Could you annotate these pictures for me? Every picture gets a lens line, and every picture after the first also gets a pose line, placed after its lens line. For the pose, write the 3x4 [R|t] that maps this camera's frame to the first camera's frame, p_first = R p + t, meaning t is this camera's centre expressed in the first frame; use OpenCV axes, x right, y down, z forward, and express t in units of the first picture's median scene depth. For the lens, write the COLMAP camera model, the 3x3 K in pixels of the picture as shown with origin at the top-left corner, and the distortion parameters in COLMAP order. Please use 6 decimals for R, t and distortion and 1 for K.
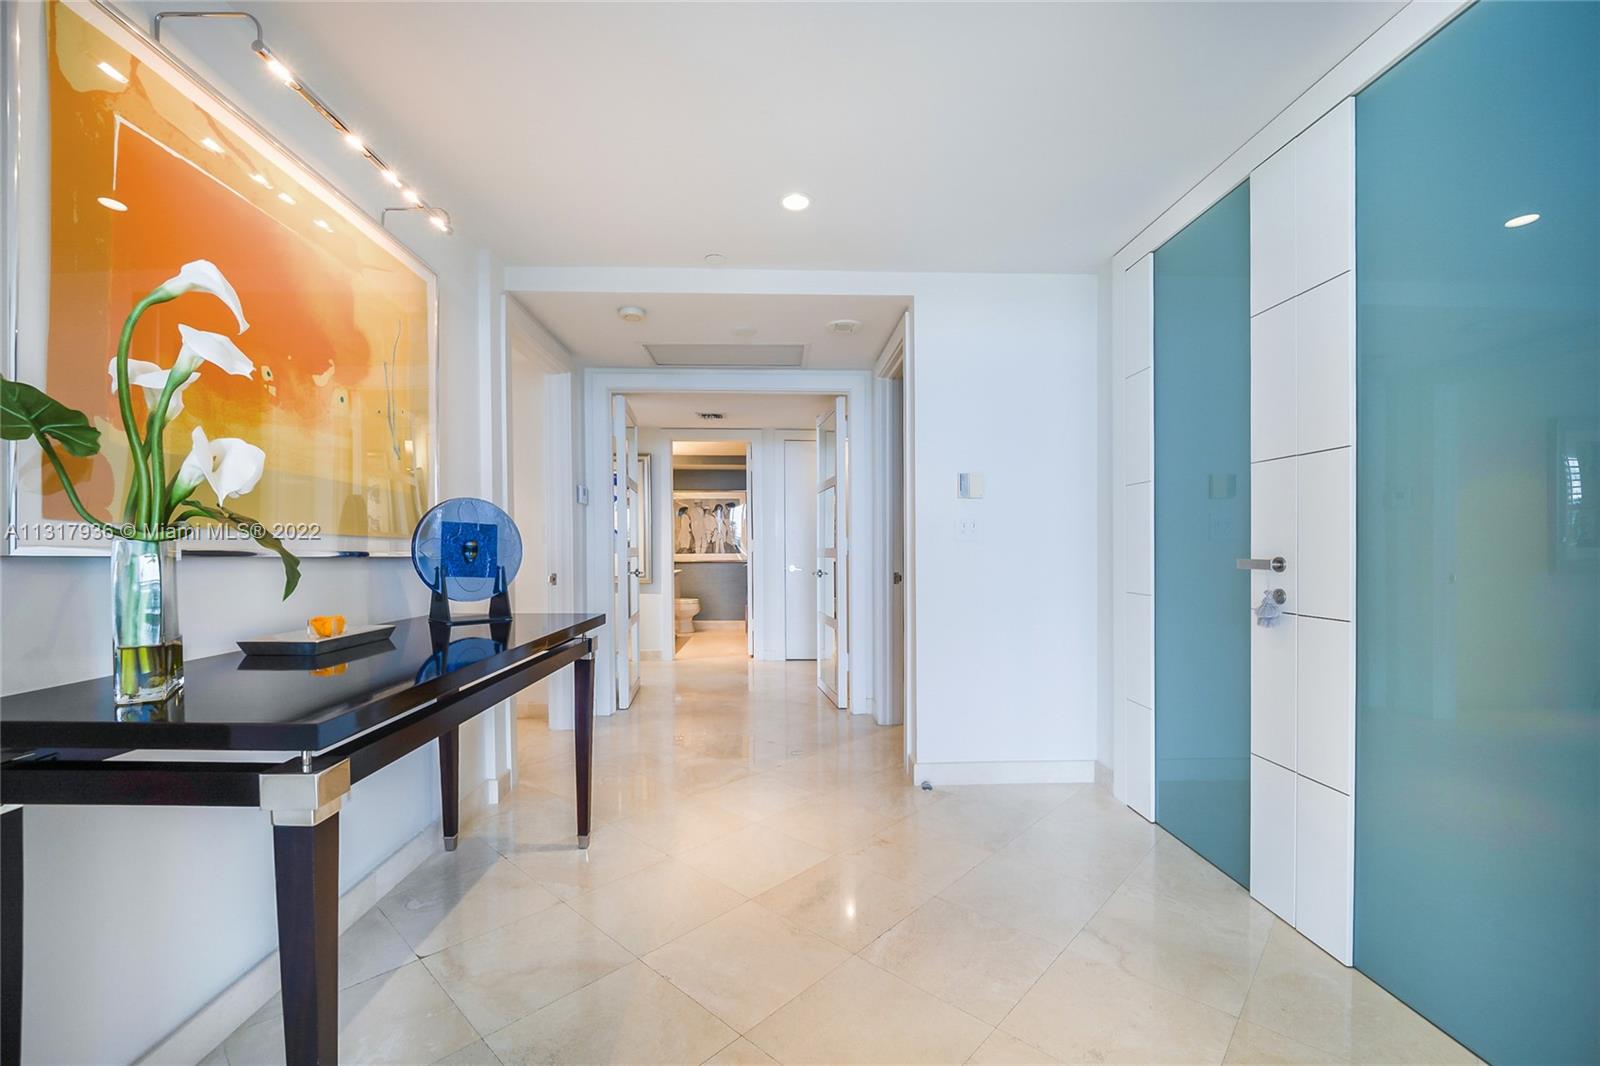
lens RADIAL K [[647.1, 0, 809.4], [0, 647.1, 540.4], [0, 0, 1]] dist [-0.013501, 0.000051]
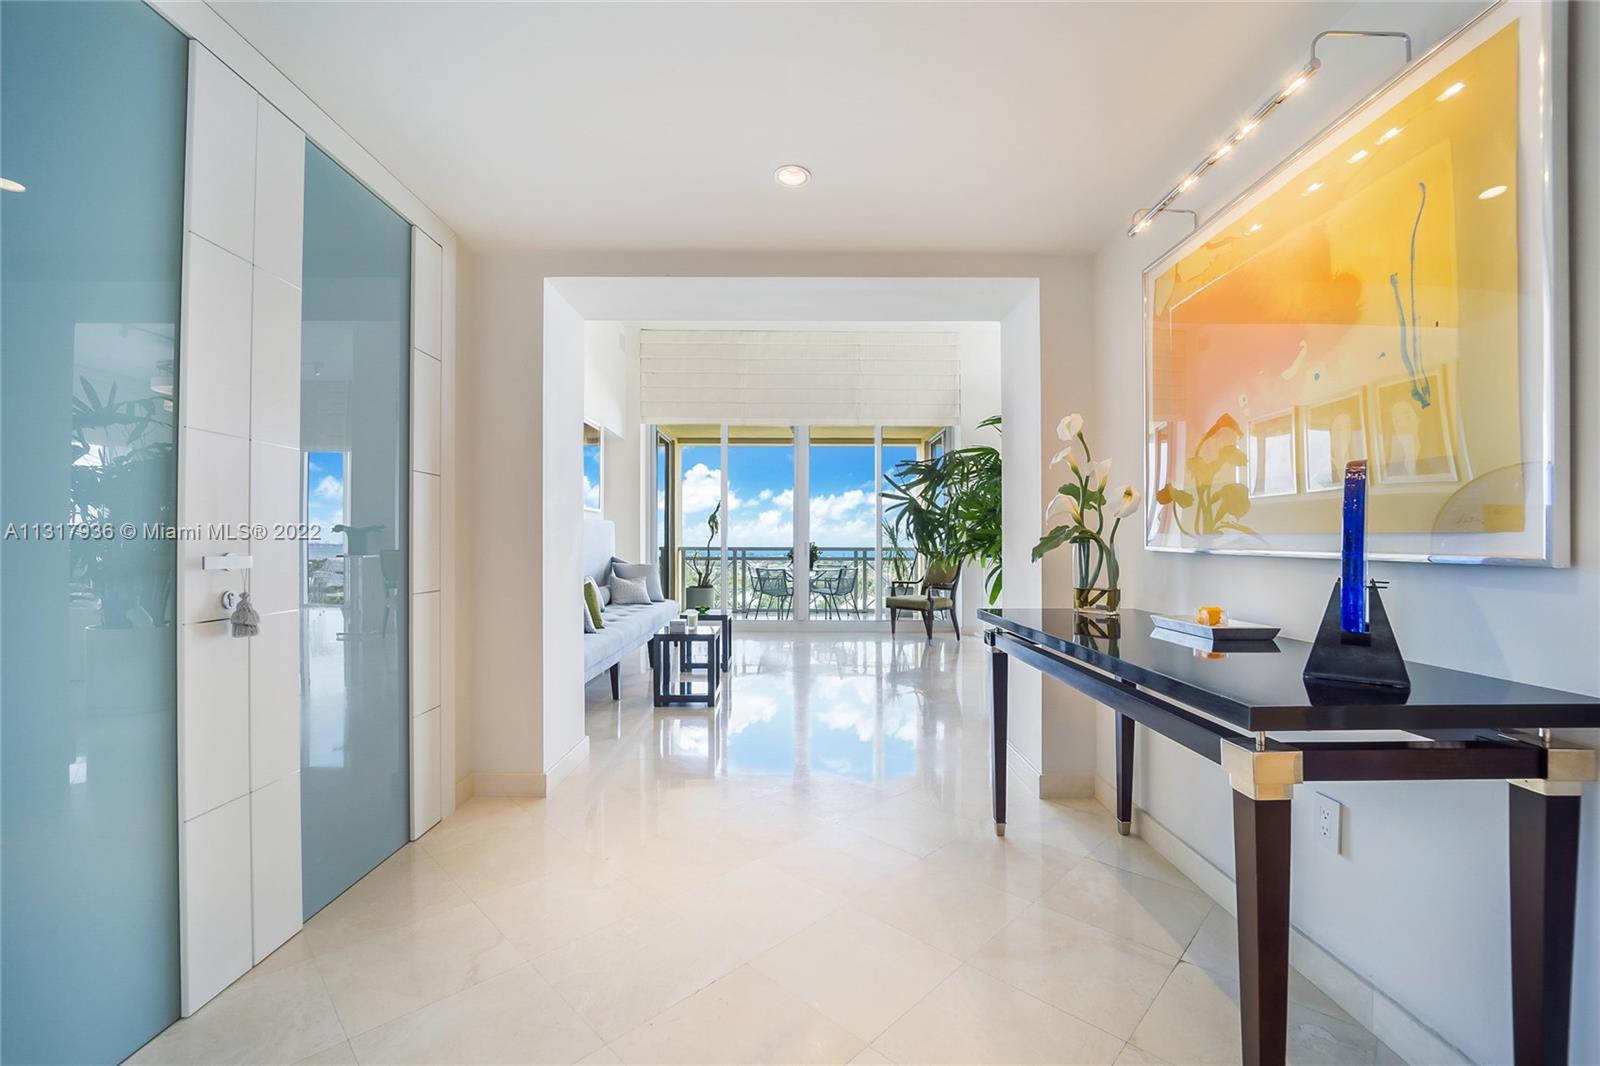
lens RADIAL K [[650.0, 0, 783.6], [0, 650.0, 545.8], [0, 0, 1]] dist [-0.000620, 0.000201]
pose [[-0.997521, 0.015103, 0.068734, -0.072112], [0.014663, 0.999869, -0.006908, 0.003987], [-0.068830, -0.005883, -0.997611, 2.026087]]
